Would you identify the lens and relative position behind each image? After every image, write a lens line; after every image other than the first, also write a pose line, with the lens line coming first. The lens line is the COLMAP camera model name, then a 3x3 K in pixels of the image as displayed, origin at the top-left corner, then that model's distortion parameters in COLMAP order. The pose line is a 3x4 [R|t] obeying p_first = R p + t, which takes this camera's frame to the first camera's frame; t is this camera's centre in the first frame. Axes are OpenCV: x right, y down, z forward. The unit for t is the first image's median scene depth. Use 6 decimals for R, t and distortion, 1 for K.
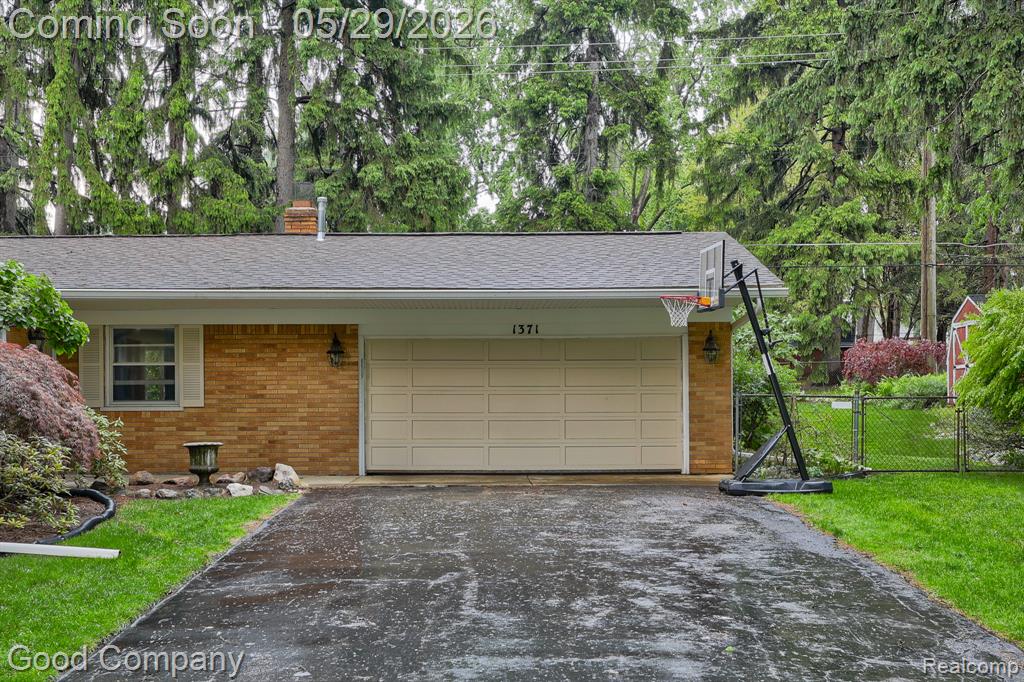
lens RADIAL K [[1291.5, 0, 541.0], [0, 1291.5, 391.8], [0, 0, 1]] dist [-0.028565, 0.000000]
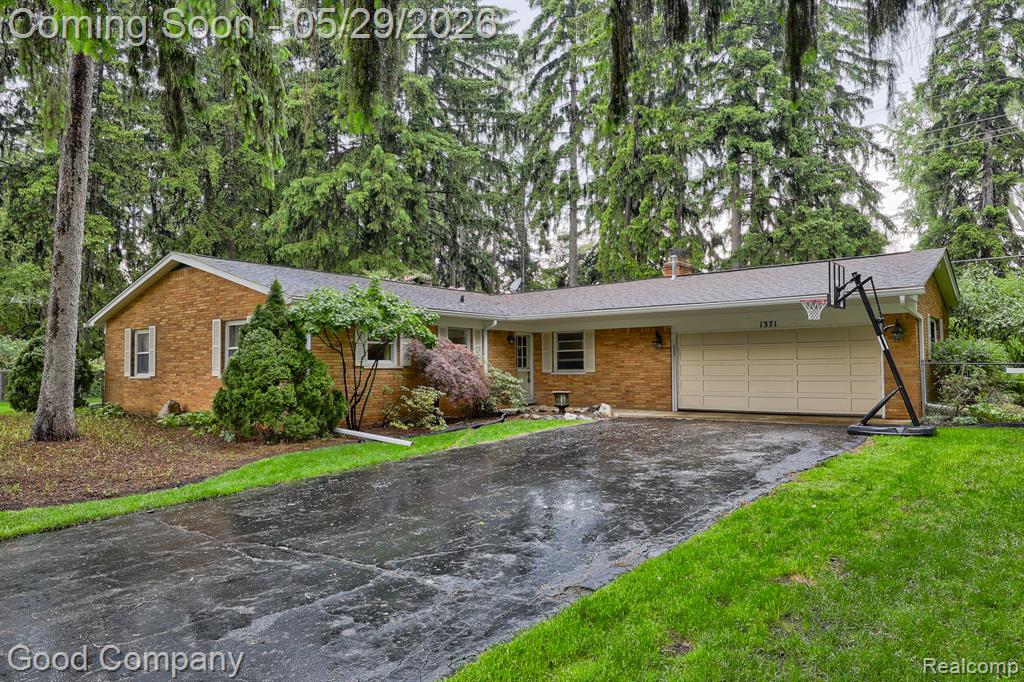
lens RADIAL K [[682.1, 0, 485.1], [0, 682.1, 347.4], [0, 0, 1]] dist [0.001446, 0.003275]
pose [[0.763156, -0.024203, -0.645761, 0.269182], [0.011018, 0.999640, -0.024446, -0.002436], [0.646121, 0.011541, 0.763148, 0.119706]]
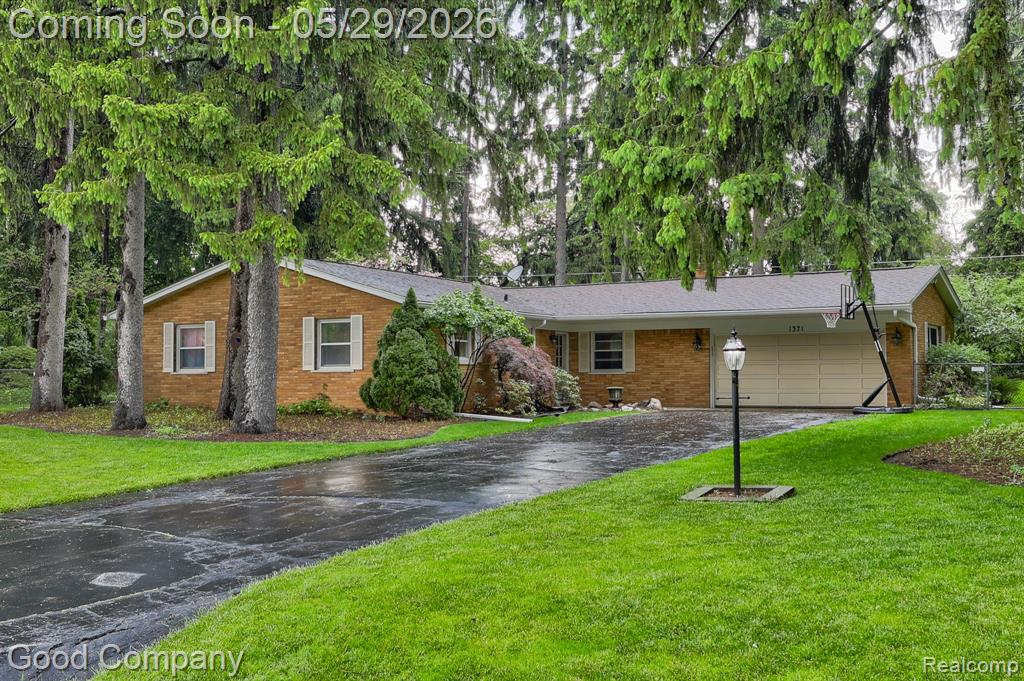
lens RADIAL K [[1159.1, 0, 513.3], [0, 1159.1, 347.7], [0, 0, 1]] dist [-0.011012, 0.000000]
pose [[0.857137, -0.014698, -0.514879, 0.489114], [0.003201, 0.999725, -0.023210, 0.015322], [0.515079, 0.018246, 0.856948, -0.610042]]
